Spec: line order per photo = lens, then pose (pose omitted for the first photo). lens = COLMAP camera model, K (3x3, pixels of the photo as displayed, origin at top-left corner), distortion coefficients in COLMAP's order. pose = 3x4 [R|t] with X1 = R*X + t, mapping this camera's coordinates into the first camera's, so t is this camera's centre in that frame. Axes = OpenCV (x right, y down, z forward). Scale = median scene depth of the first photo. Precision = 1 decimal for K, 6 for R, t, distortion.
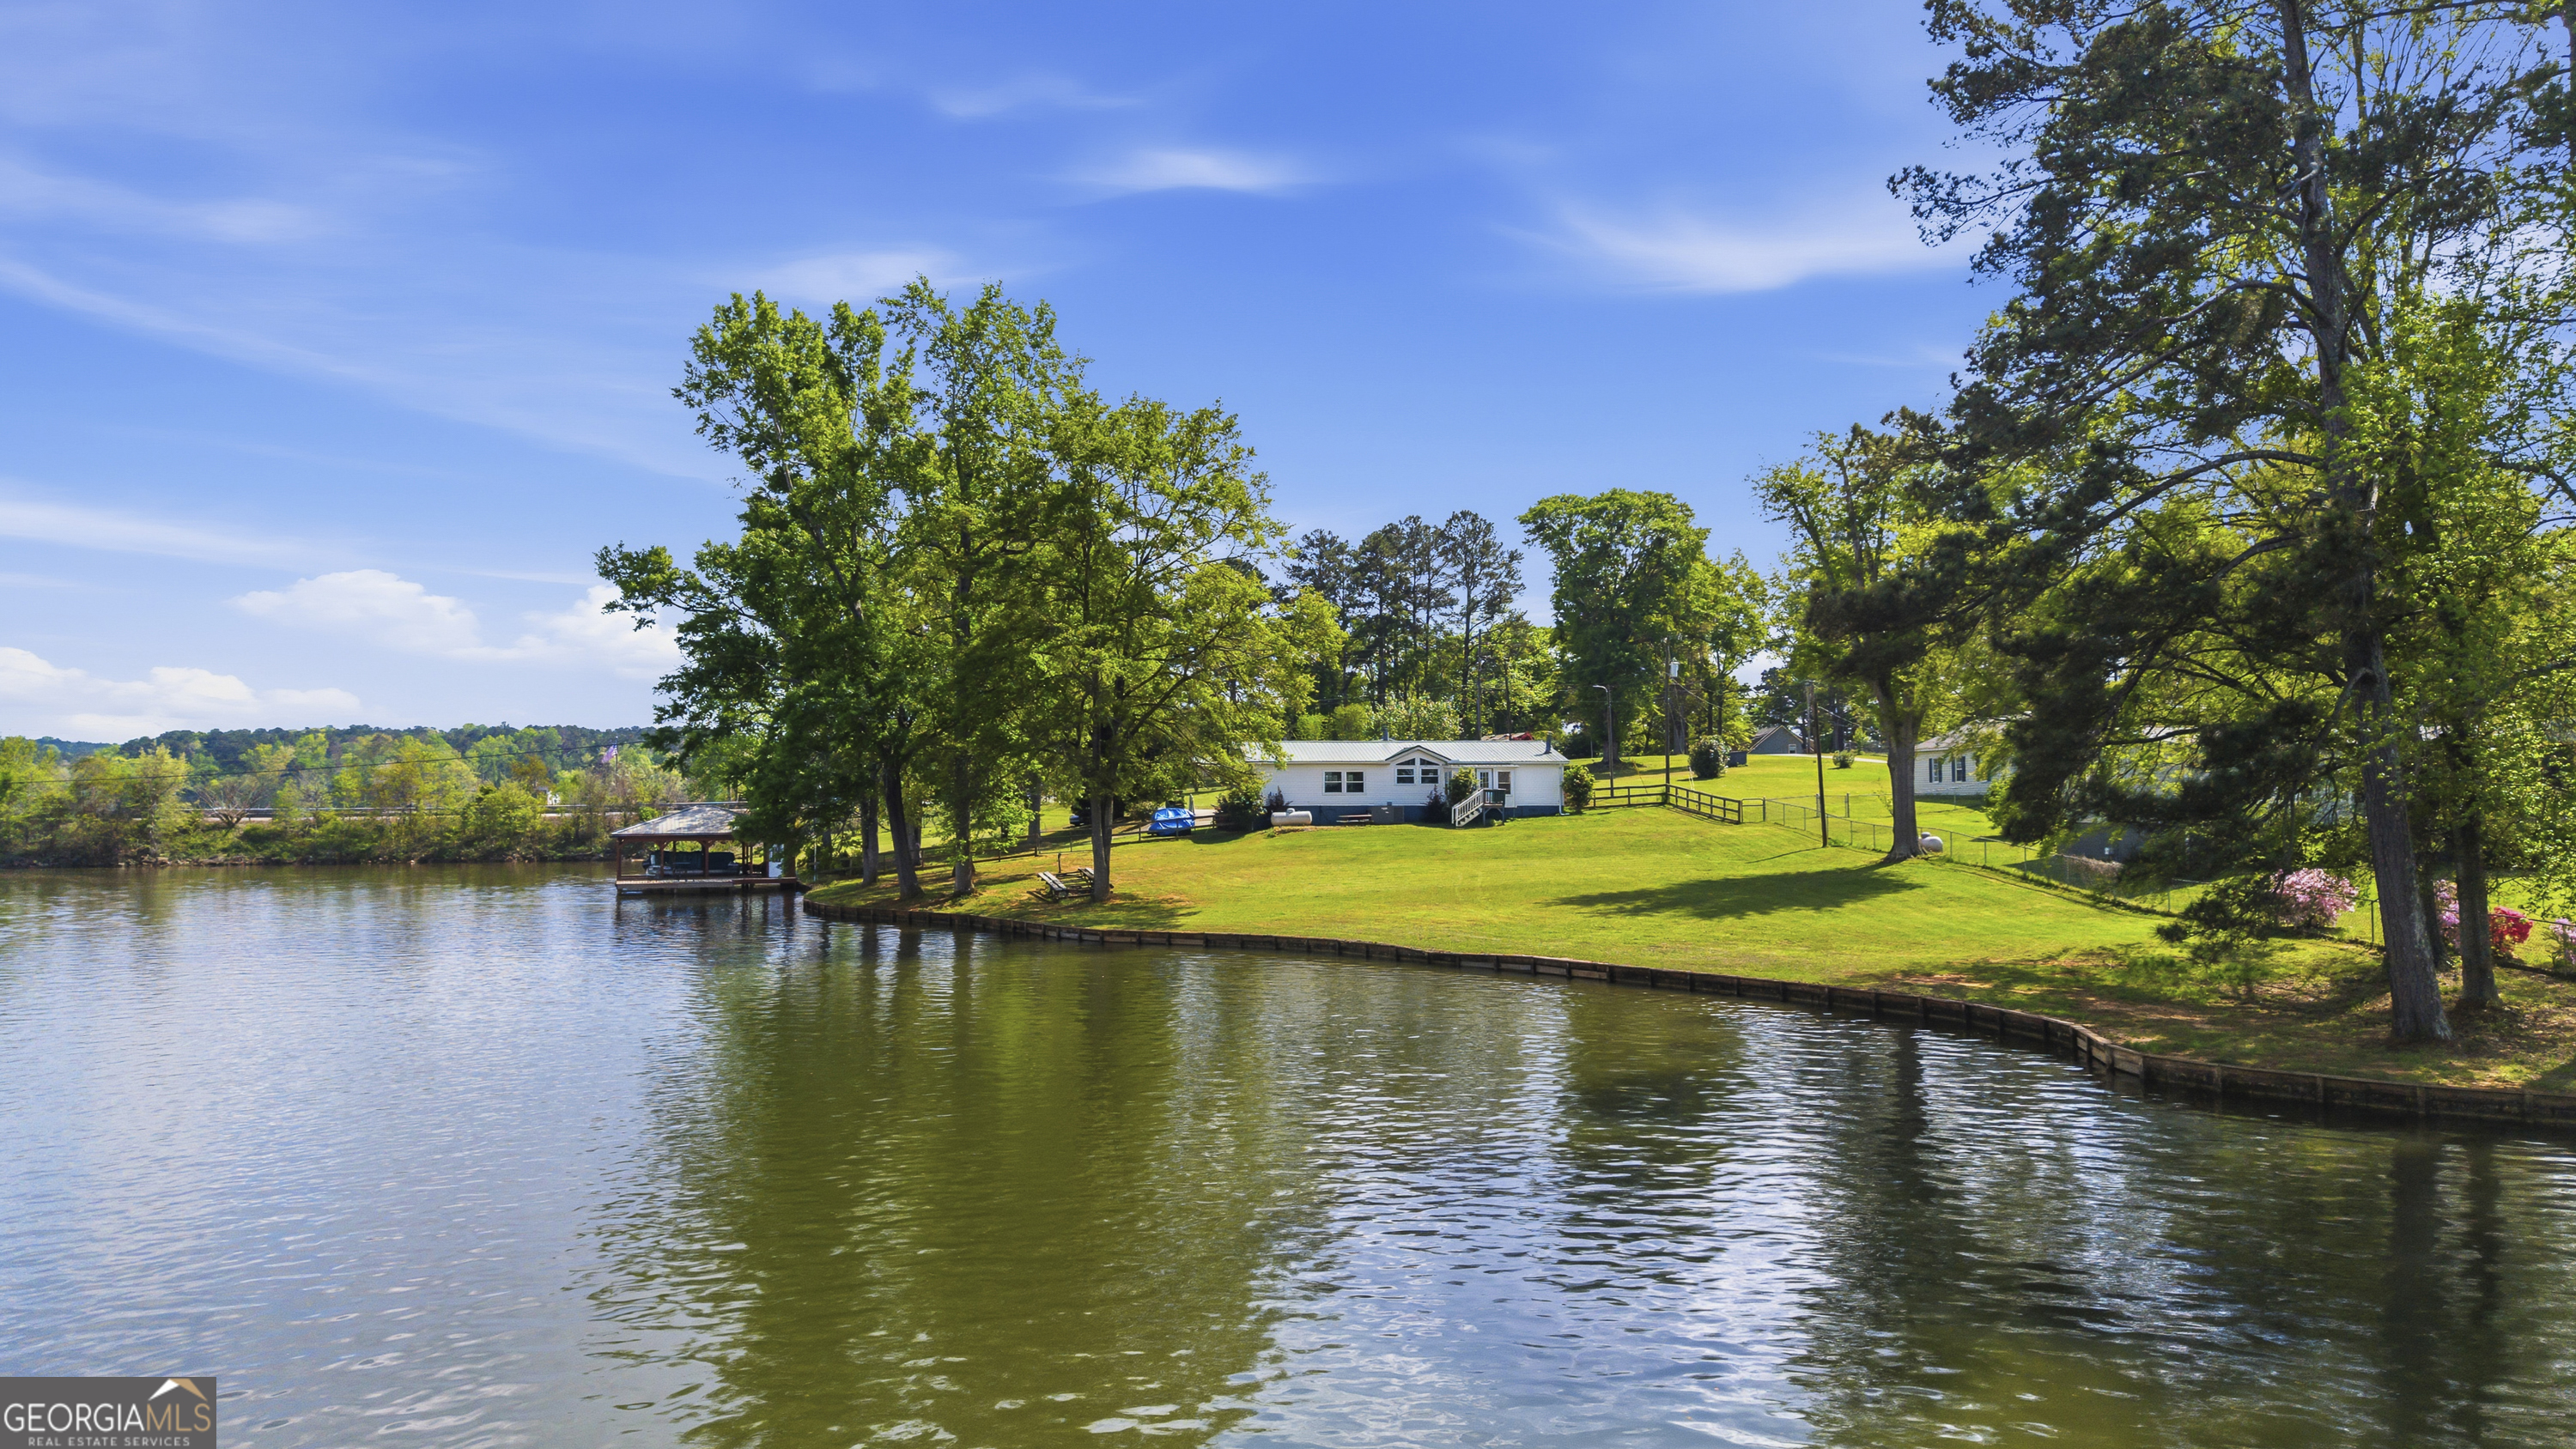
lens RADIAL K [[1741.5, 0, 1280.0], [0, 1741.5, 735.5], [0, 0, 1]] dist [0.027944, 0.002510]
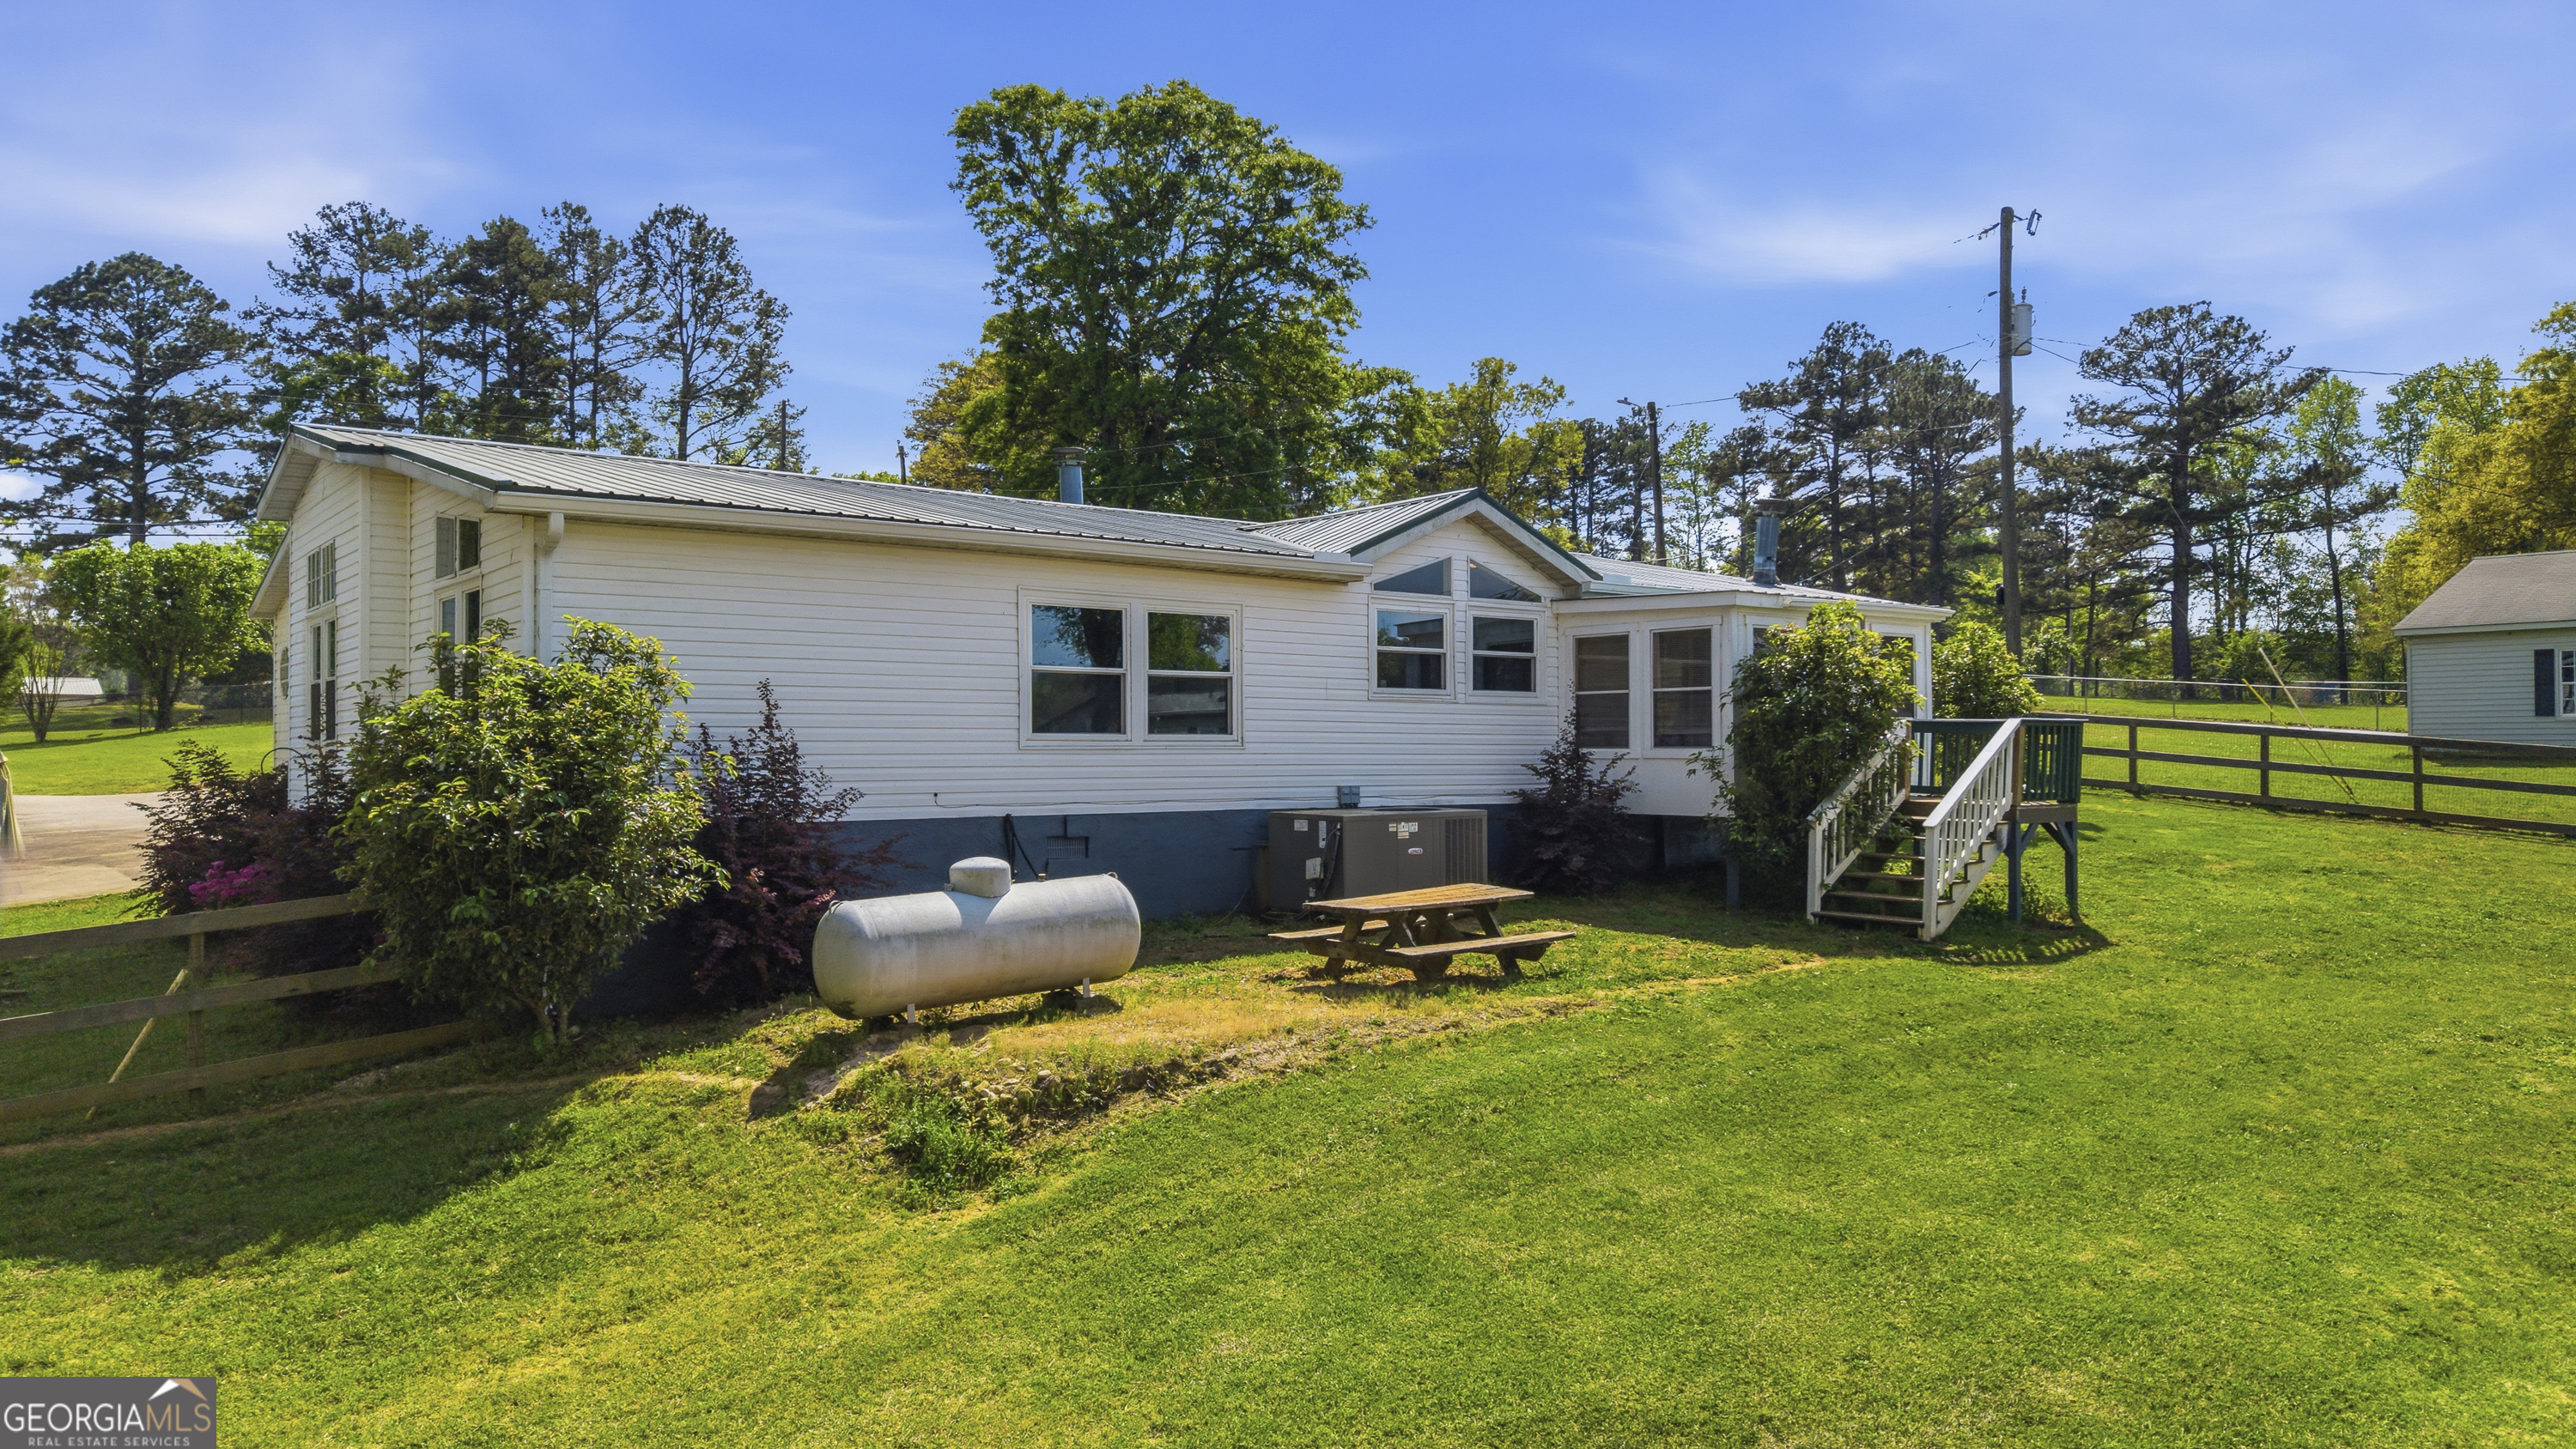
lens RADIAL K [[1741.5, 0, 1280.0], [0, 1741.5, 735.5], [0, 0, 1]] dist [0.027944, 0.002510]
pose [[0.846347, 0.005162, 0.532606, -0.040811], [-0.020451, 0.999531, 0.022811, 0.028509], [-0.532239, -0.030198, 0.846056, 0.844222]]
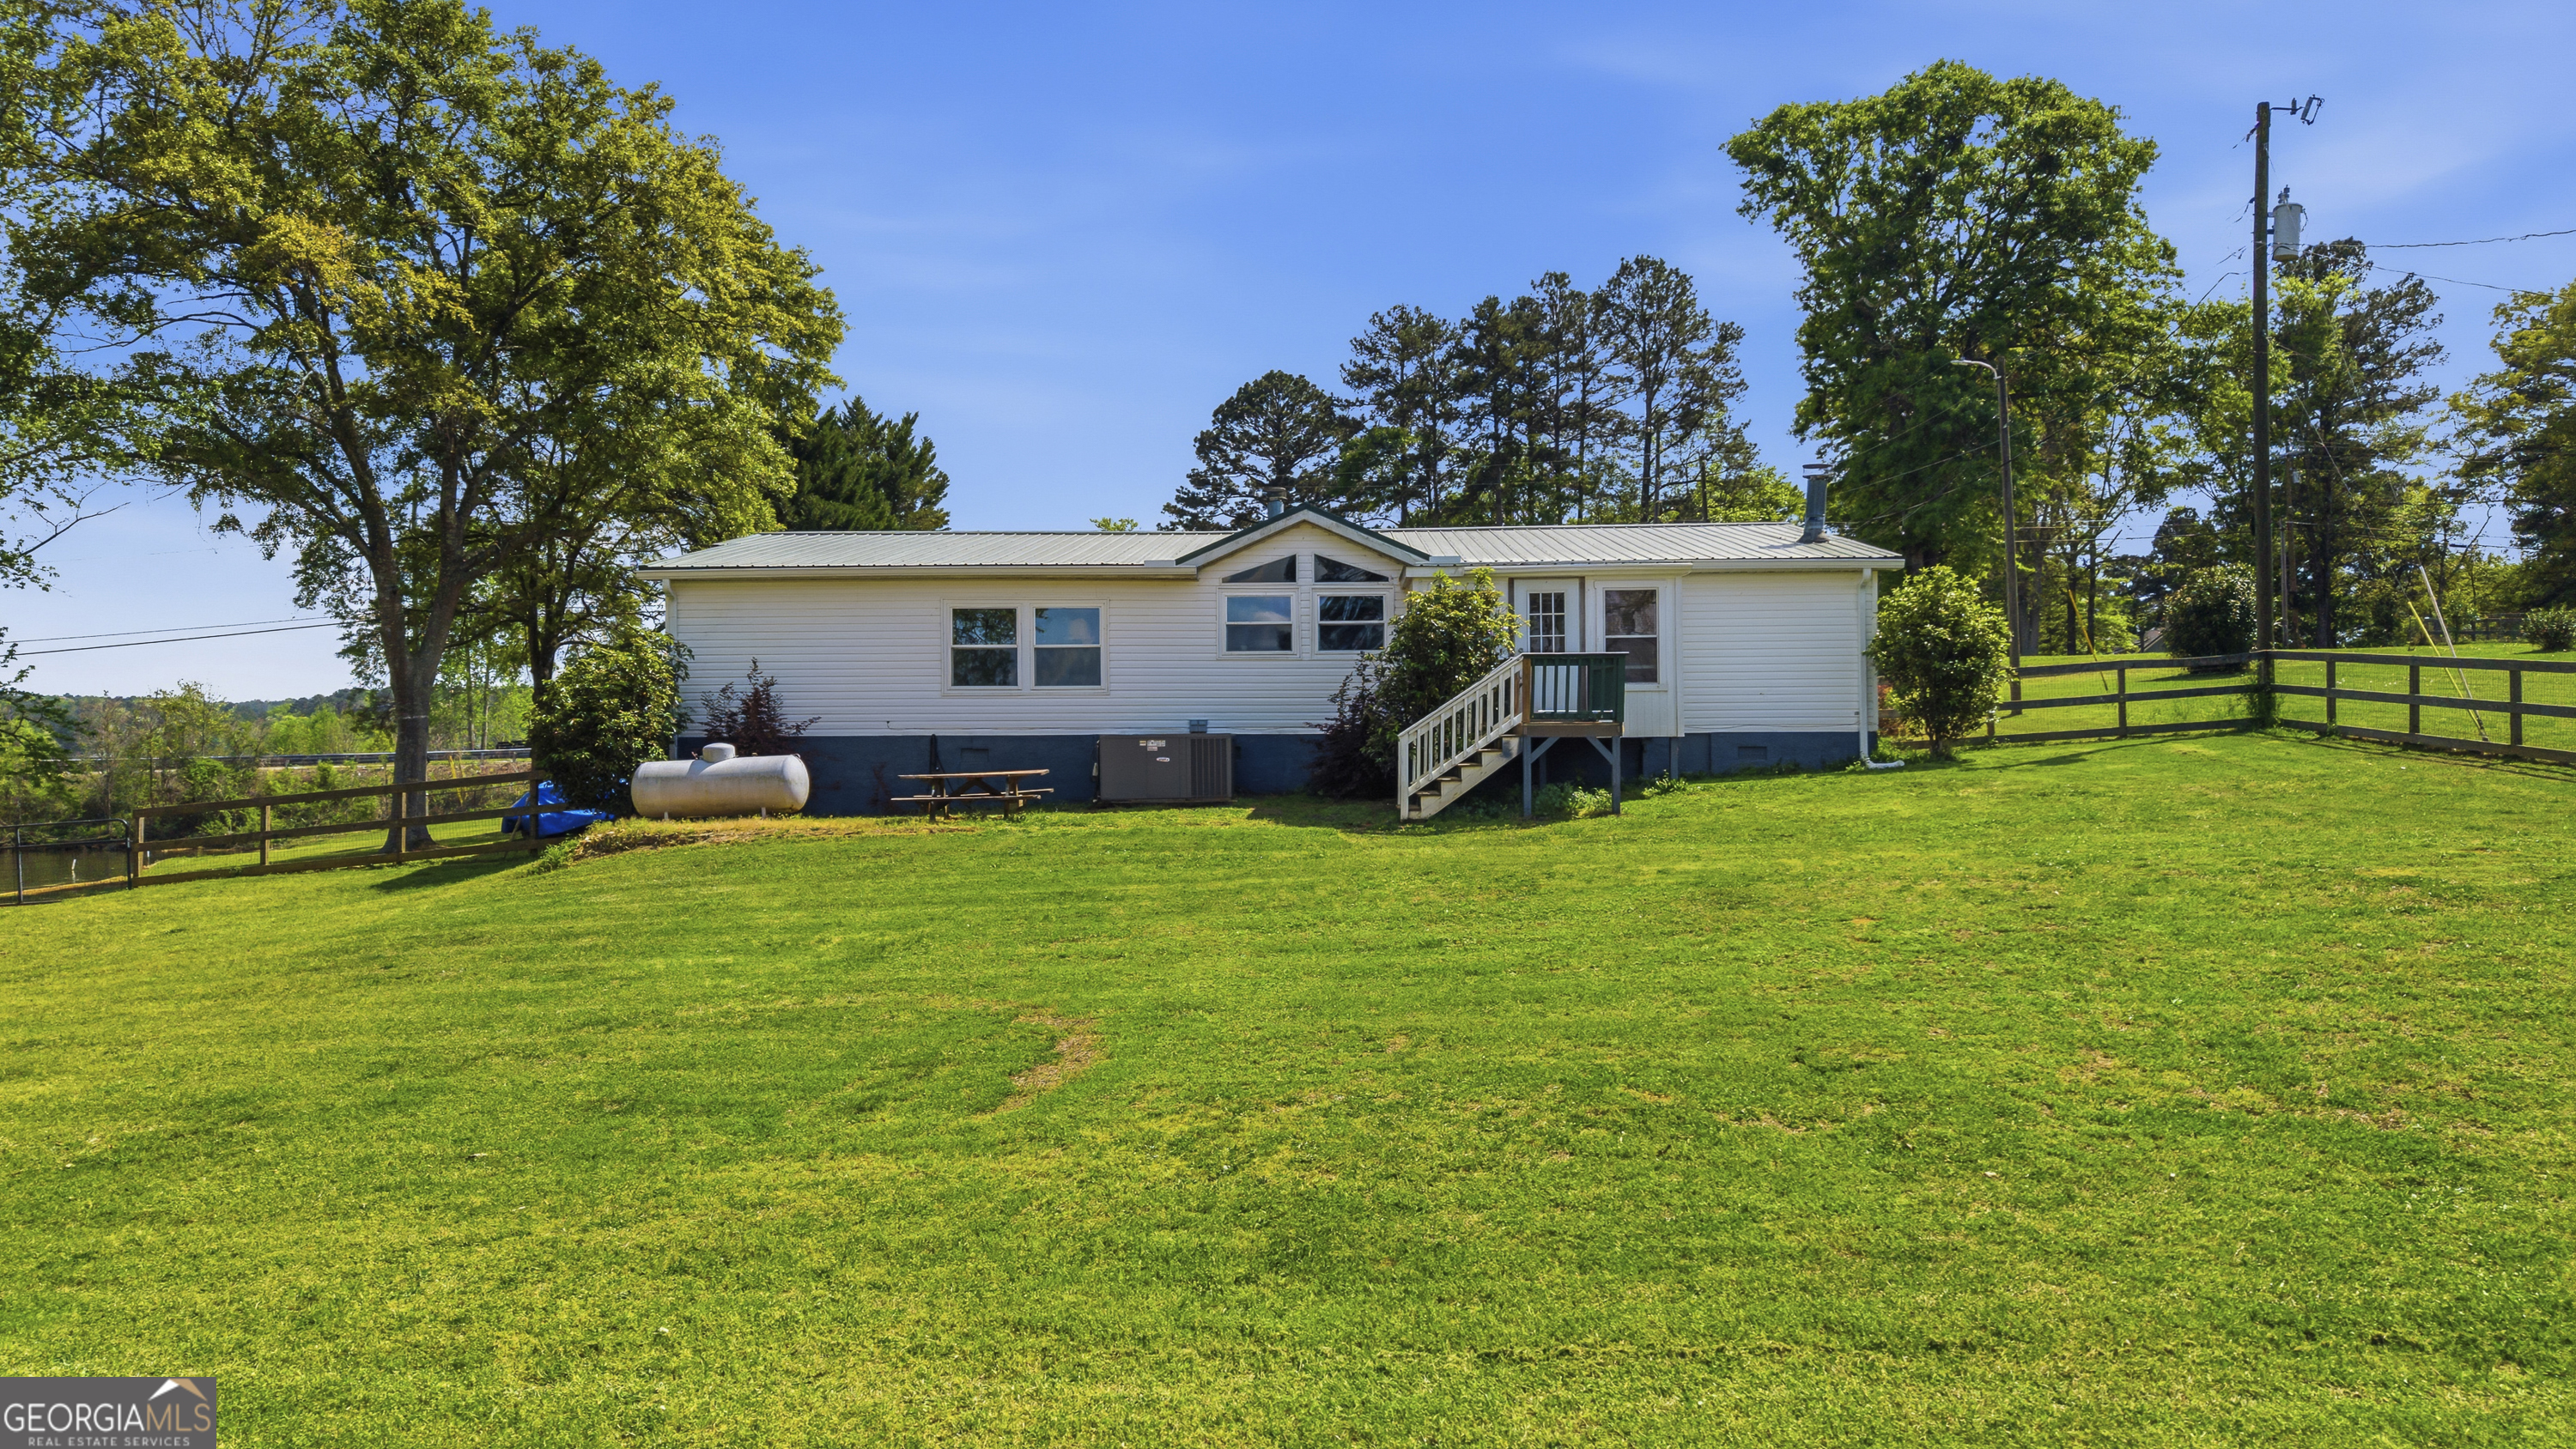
lens RADIAL K [[1741.5, 0, 1280.0], [0, 1741.5, 735.5], [0, 0, 1]] dist [0.027944, 0.002510]
pose [[0.992124, -0.004939, -0.125162, 0.108062], [0.007988, 0.999683, 0.023873, 0.034076], [0.125004, -0.024685, 0.991849, 0.736014]]
